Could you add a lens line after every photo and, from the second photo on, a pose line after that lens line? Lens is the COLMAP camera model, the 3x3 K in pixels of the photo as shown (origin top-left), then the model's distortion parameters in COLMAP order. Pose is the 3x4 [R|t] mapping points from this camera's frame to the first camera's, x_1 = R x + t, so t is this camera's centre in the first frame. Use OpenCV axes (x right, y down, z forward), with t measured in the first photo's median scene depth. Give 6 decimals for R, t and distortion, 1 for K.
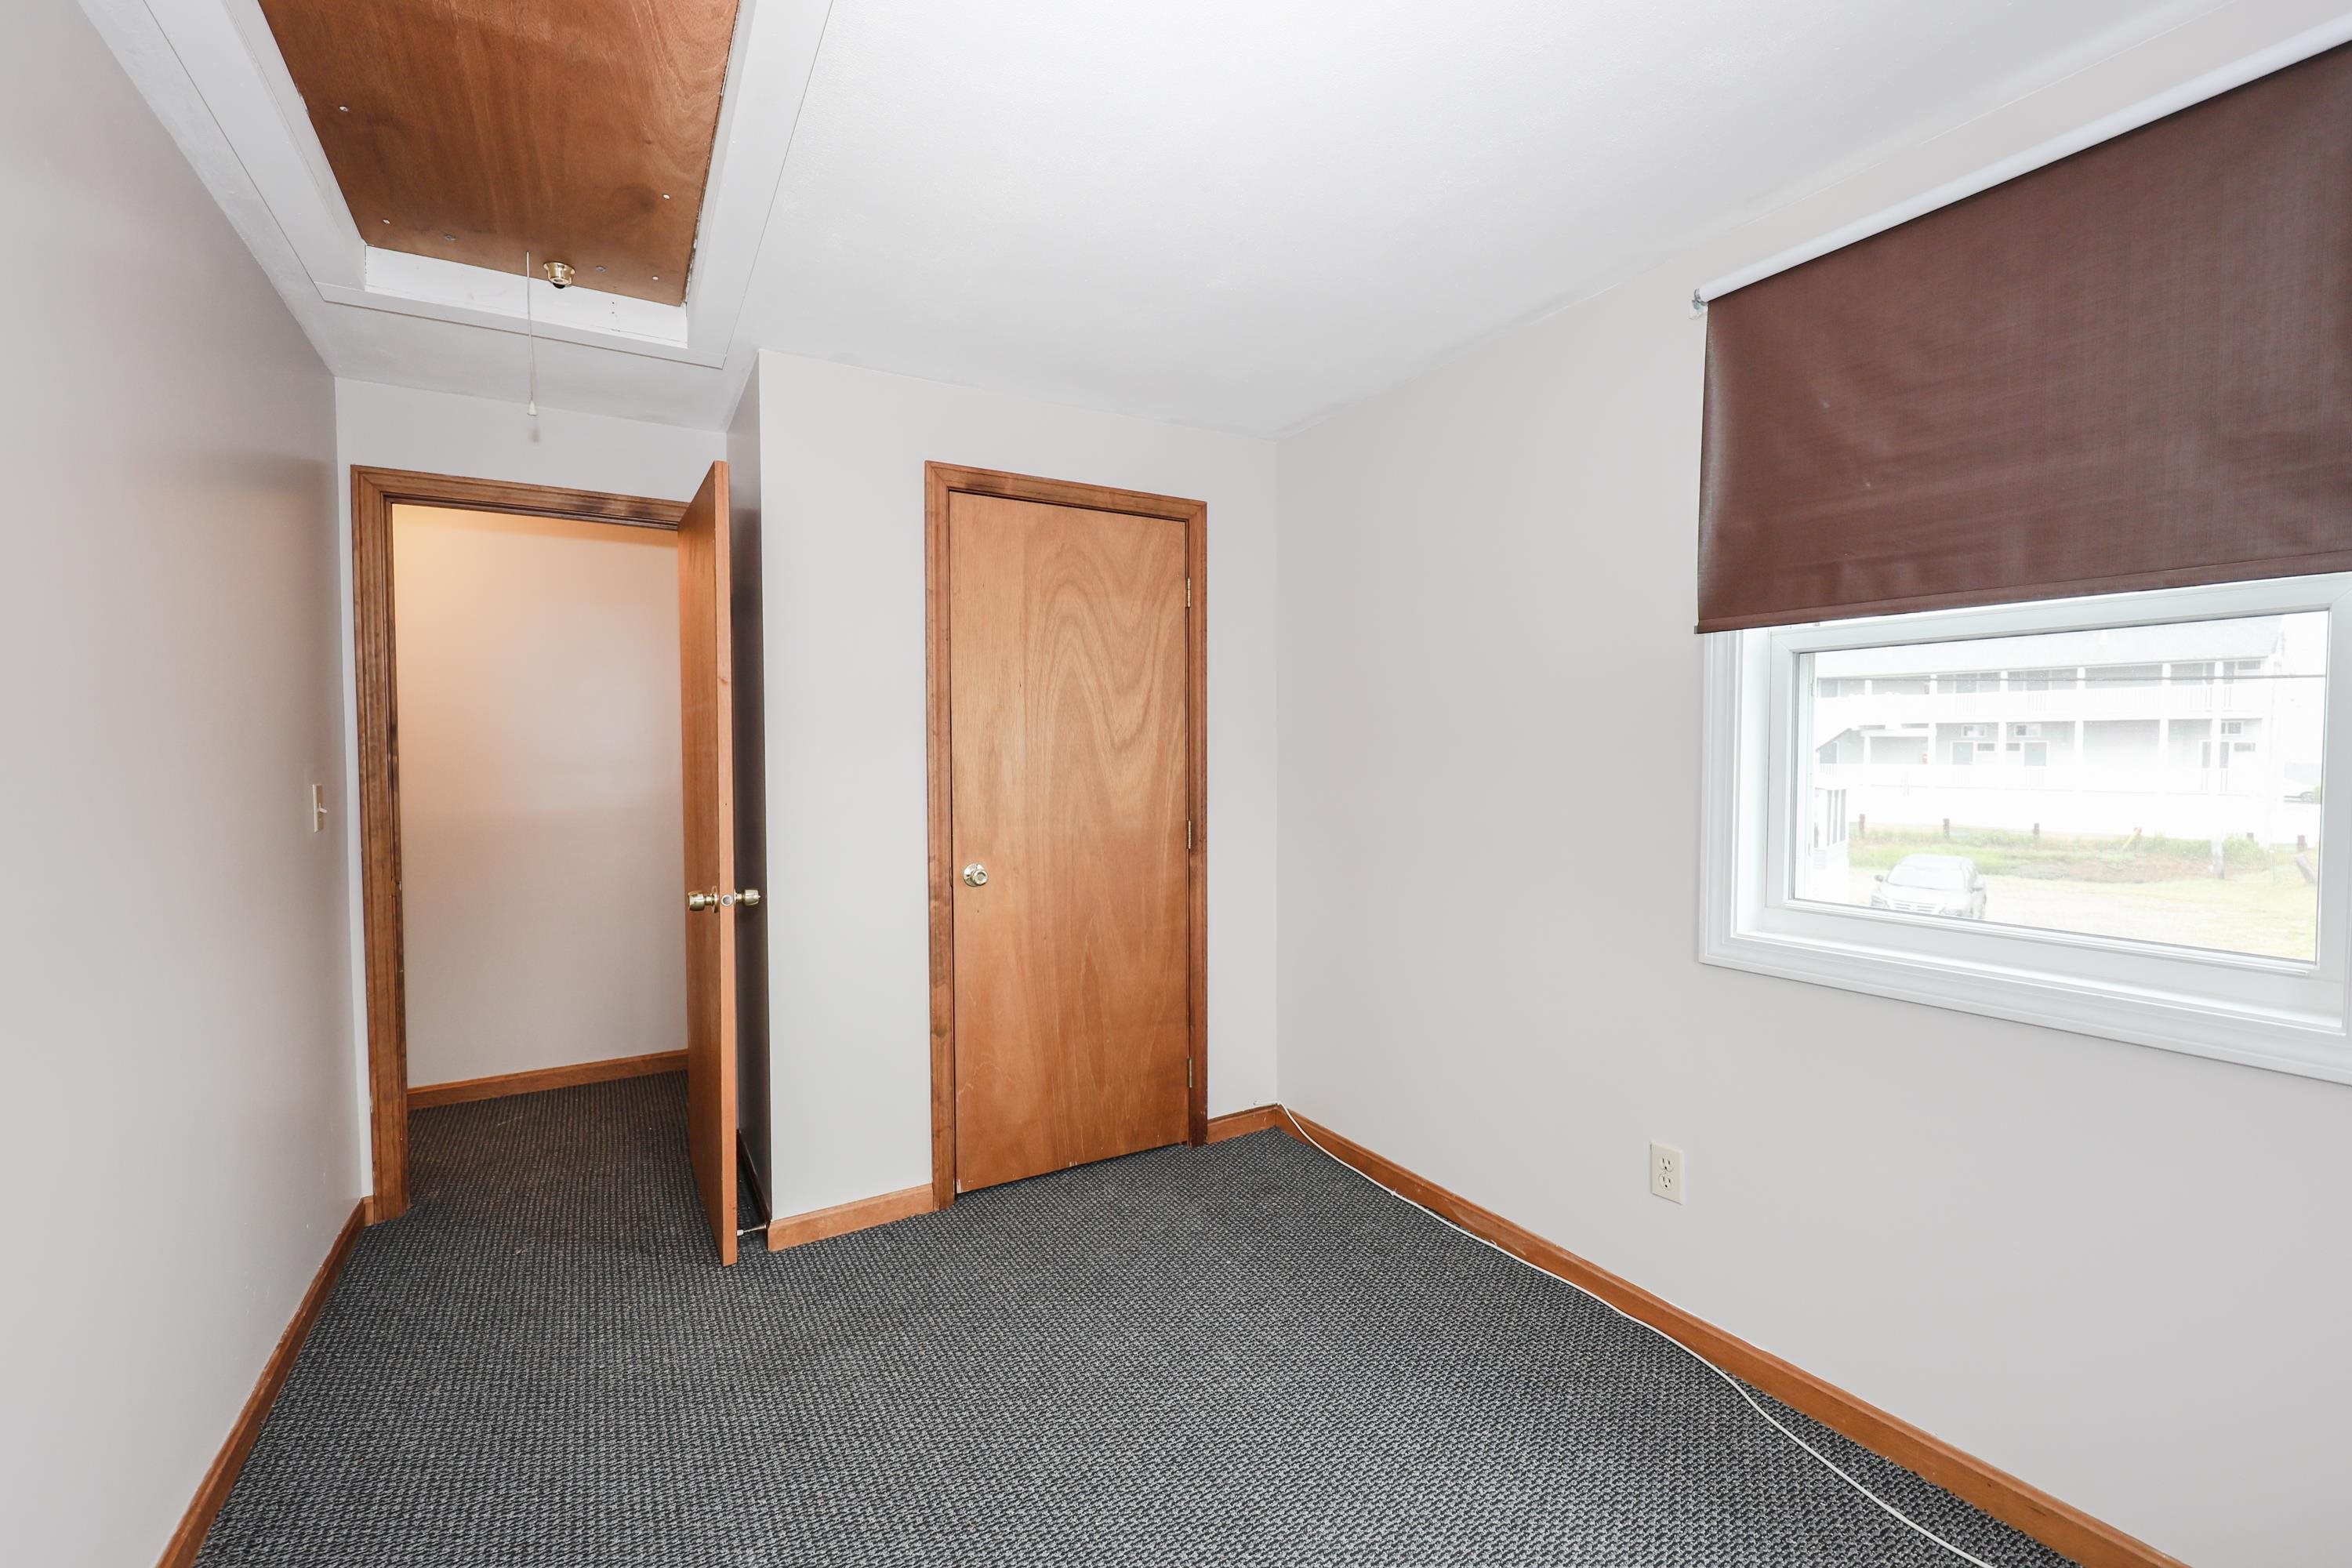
lens RADIAL K [[983.7, 0, 1168.0], [0, 983.7, 782.6], [0, 0, 1]] dist [0.001073, -0.000186]
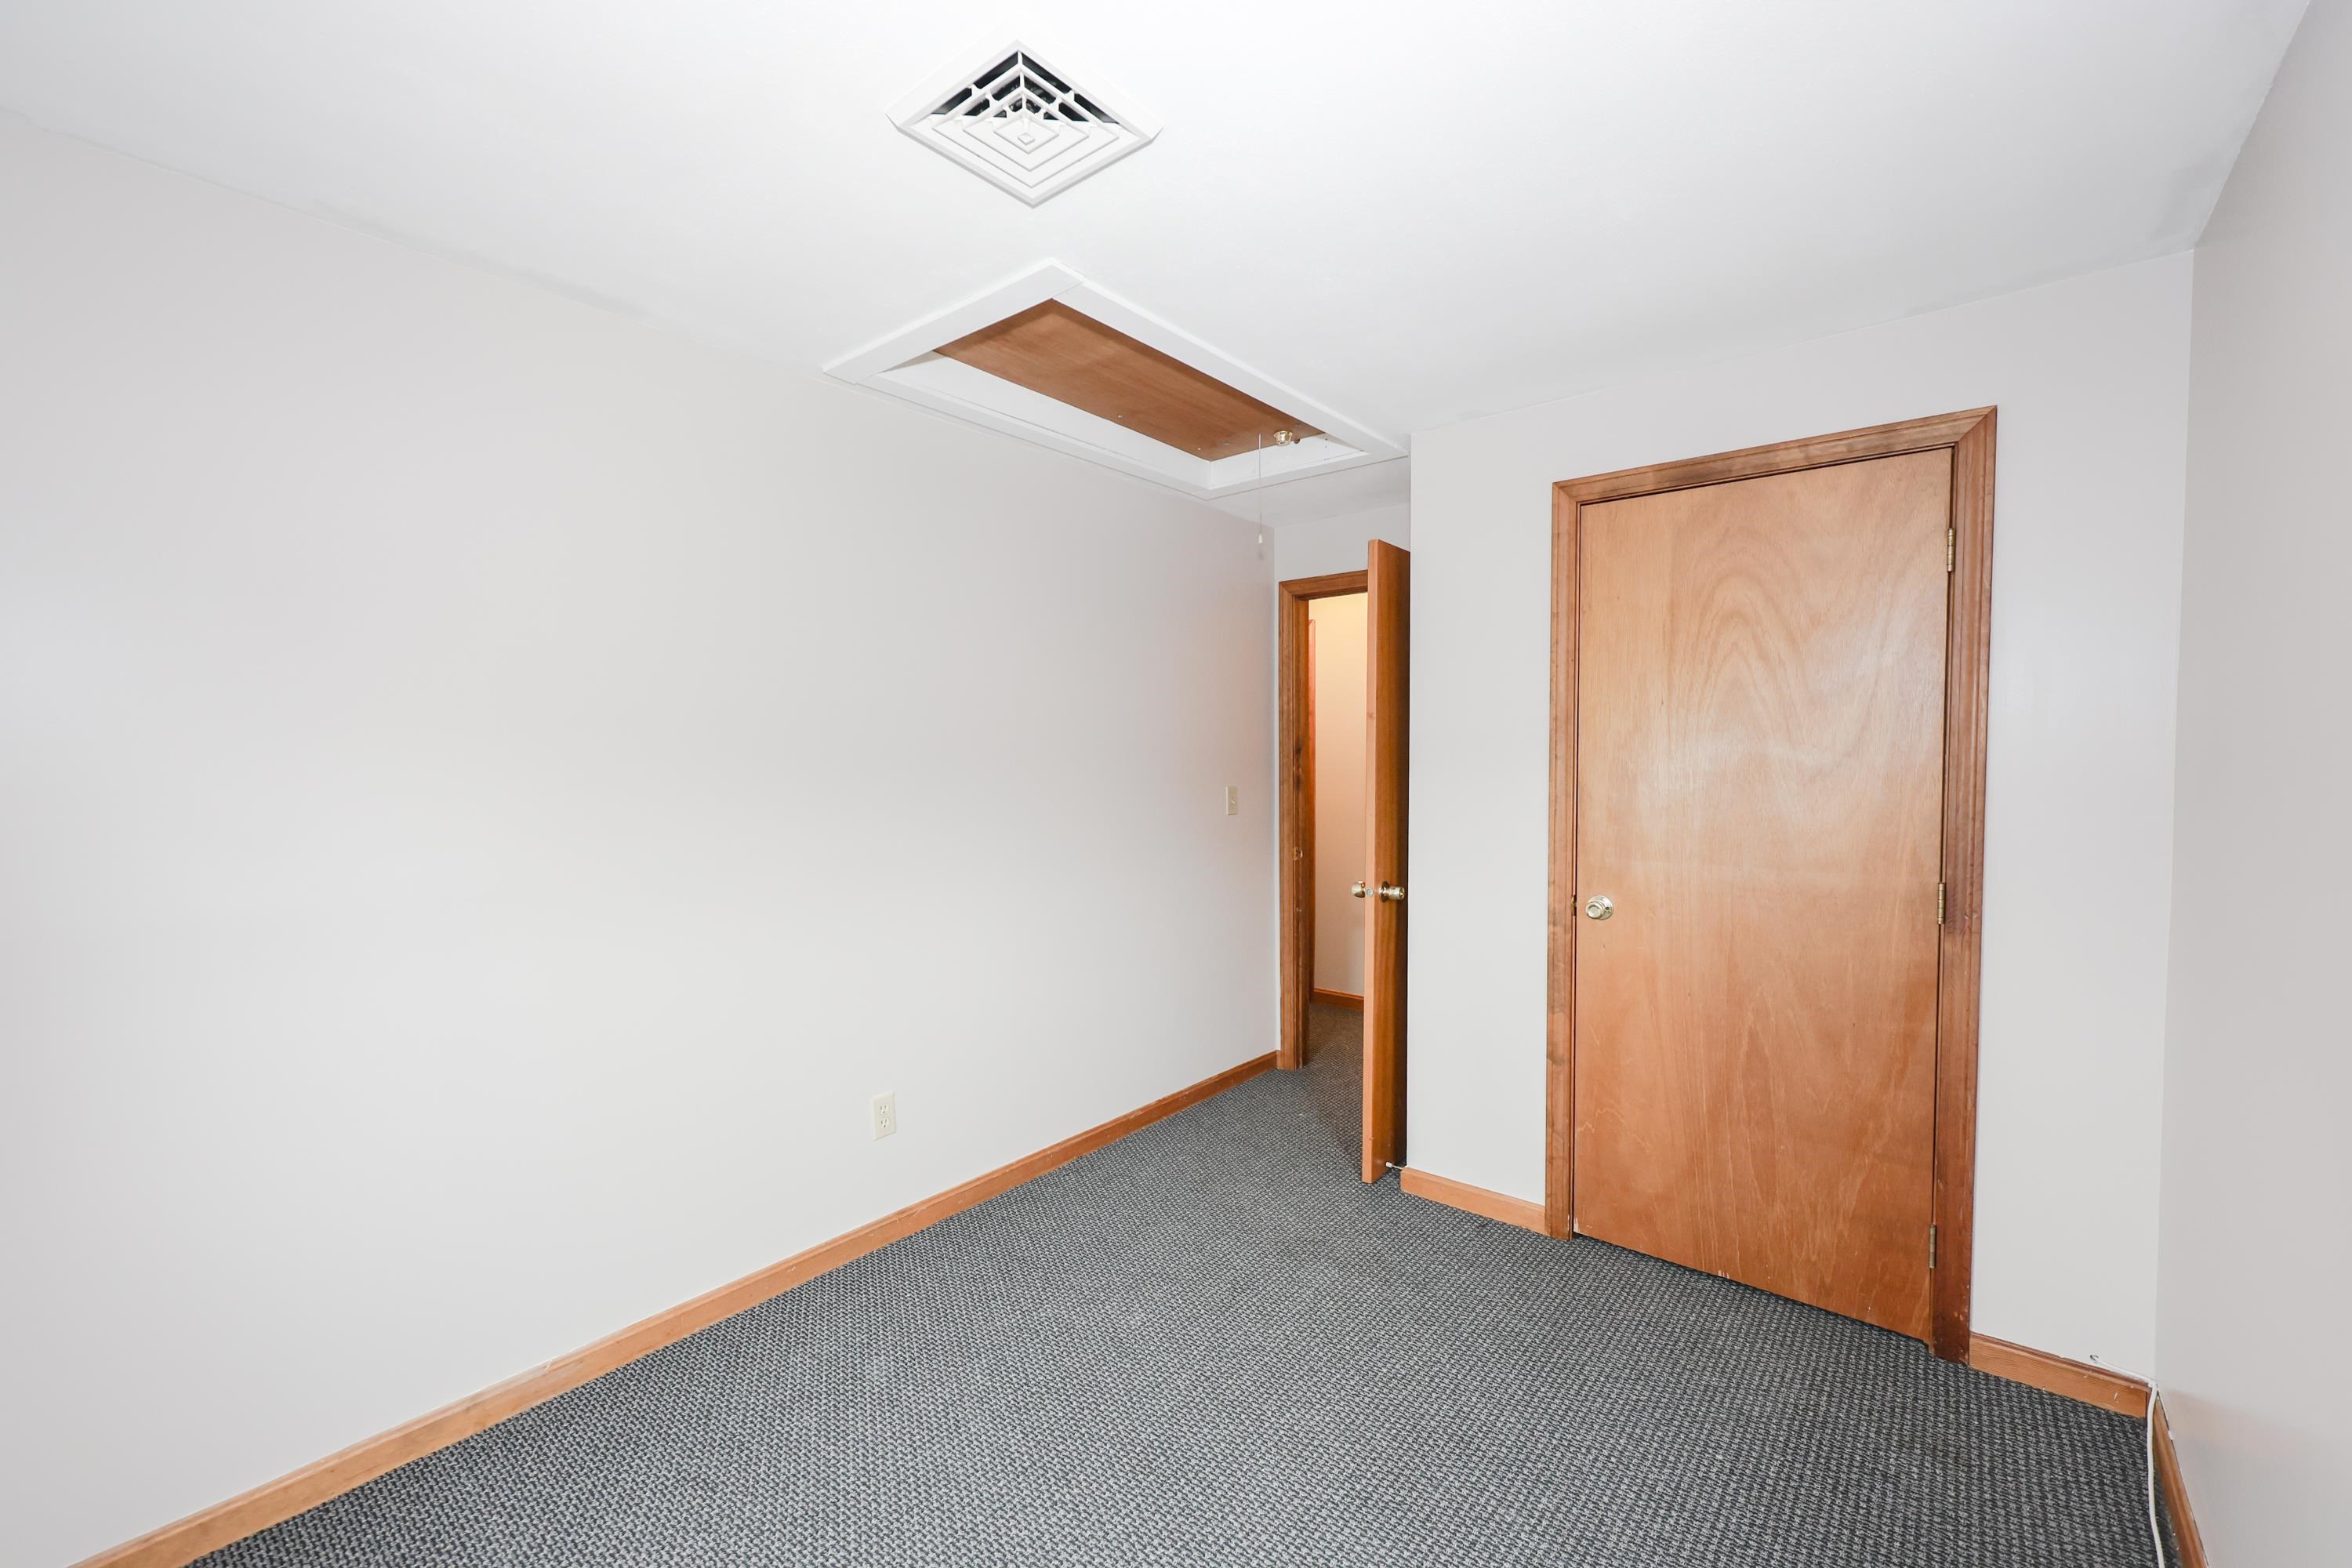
lens RADIAL K [[973.4, 0, 1169.0], [0, 973.4, 786.9], [0, 0, 1]] dist [0.002126, -0.000056]
pose [[0.341773, 0.041547, -0.938864, 0.519082], [-0.027152, 0.999042, 0.034326, -0.040858], [0.939390, 0.013760, 0.342573, 0.283817]]
